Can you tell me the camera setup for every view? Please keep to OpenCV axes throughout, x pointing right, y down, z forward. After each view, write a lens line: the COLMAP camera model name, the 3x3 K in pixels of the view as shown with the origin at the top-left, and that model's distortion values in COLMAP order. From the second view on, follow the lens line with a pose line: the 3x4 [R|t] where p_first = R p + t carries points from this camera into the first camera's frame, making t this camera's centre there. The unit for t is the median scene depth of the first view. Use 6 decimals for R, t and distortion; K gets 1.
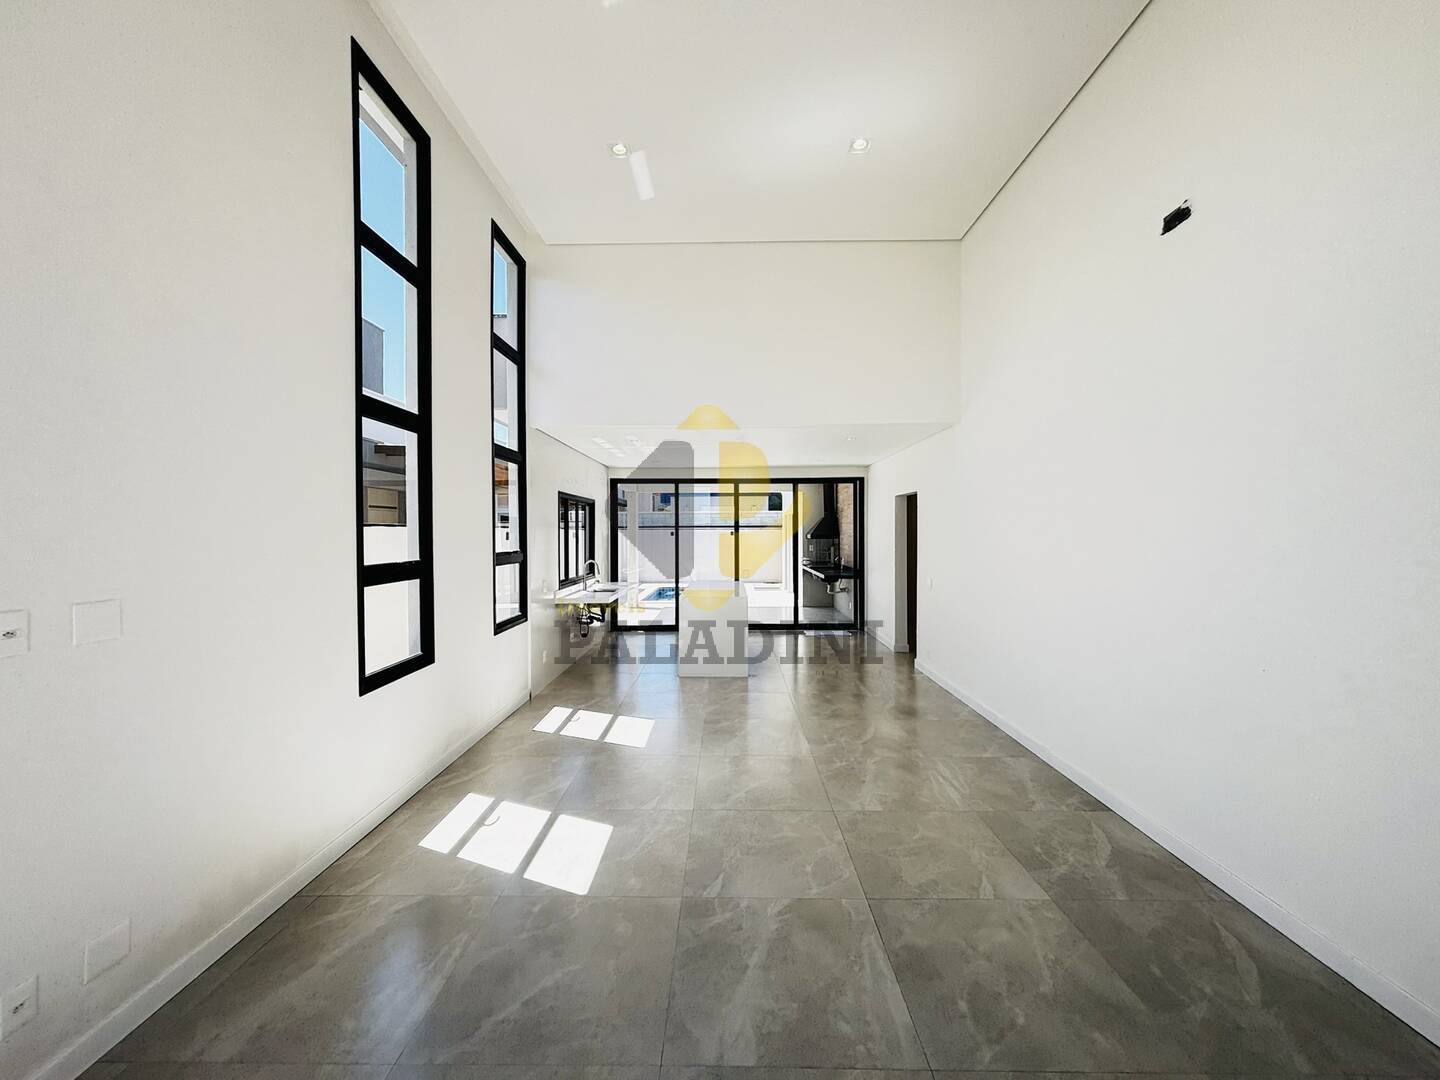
lens RADIAL K [[582.5, 0, 720.9], [0, 582.5, 537.7], [0, 0, 1]] dist [-0.000804, 0.001217]
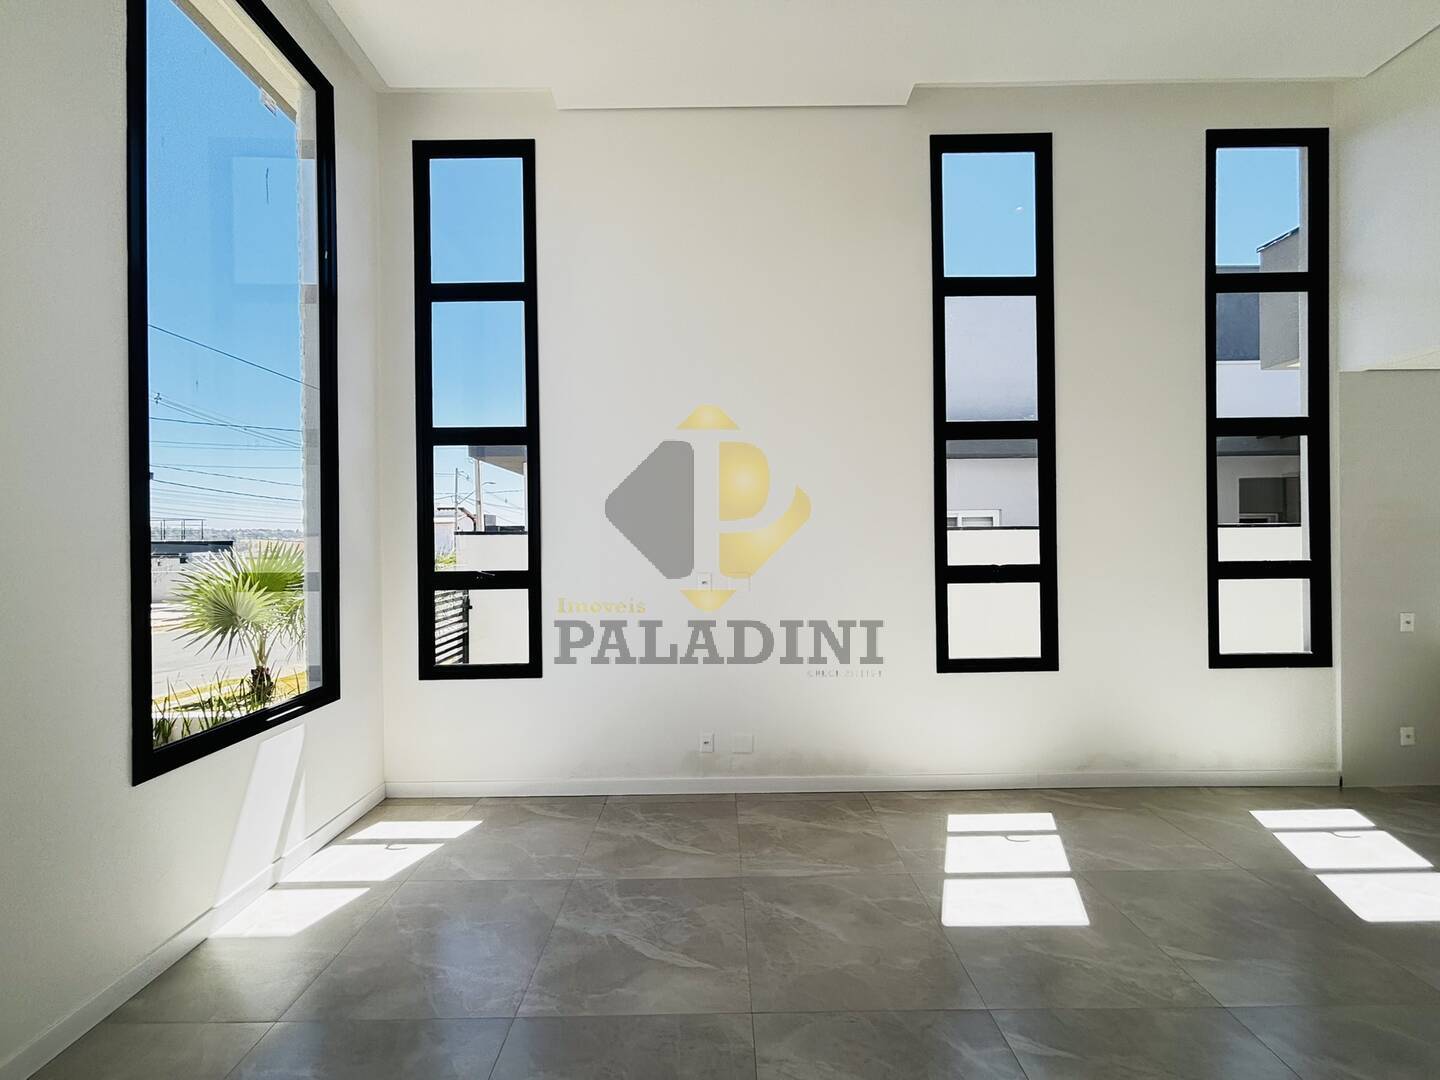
lens RADIAL K [[582.5, 0, 720.0], [0, 582.5, 541.2], [0, 0, 1]] dist [-0.000804, 0.001217]
pose [[0.017932, 0.003989, -0.999831, 0.506692], [0.000764, 0.999992, 0.004003, -0.005521], [0.999839, -0.000835, 0.017928, 0.458517]]
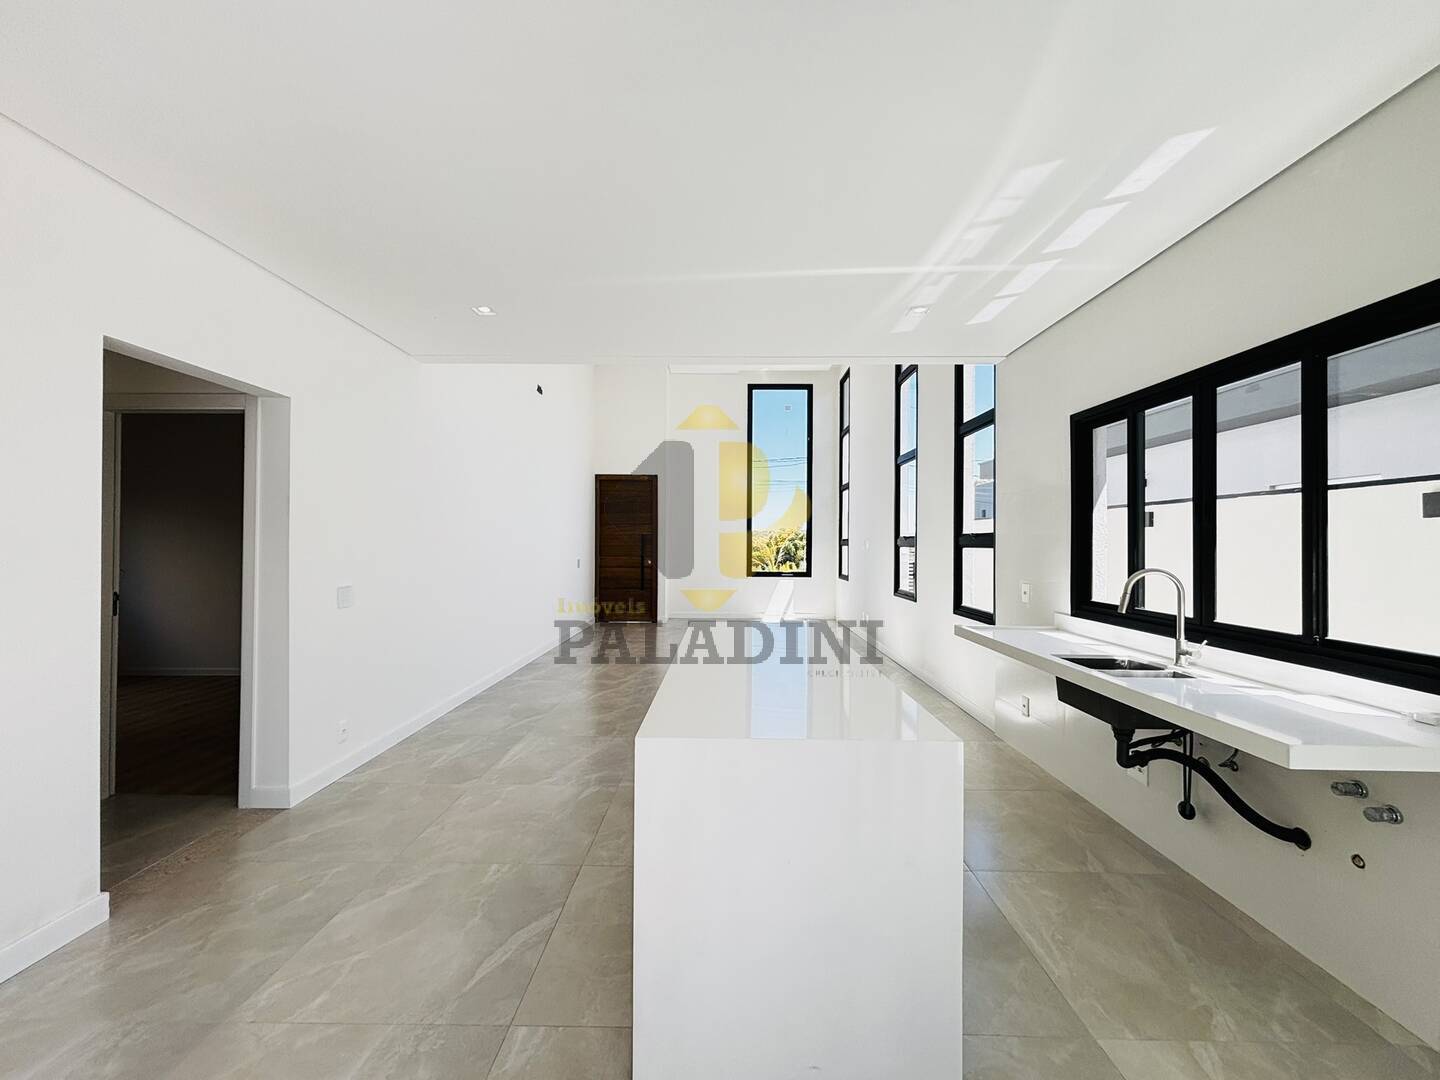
lens RADIAL K [[582.5, 0, 706.3], [0, 582.5, 537.2], [0, 0, 1]] dist [-0.000804, 0.001217]
pose [[-0.999346, -0.001993, 0.036092, -0.005150], [-0.001979, 0.999998, 0.000423, 0.046500], [-0.036093, 0.000351, -0.999348, 2.813788]]
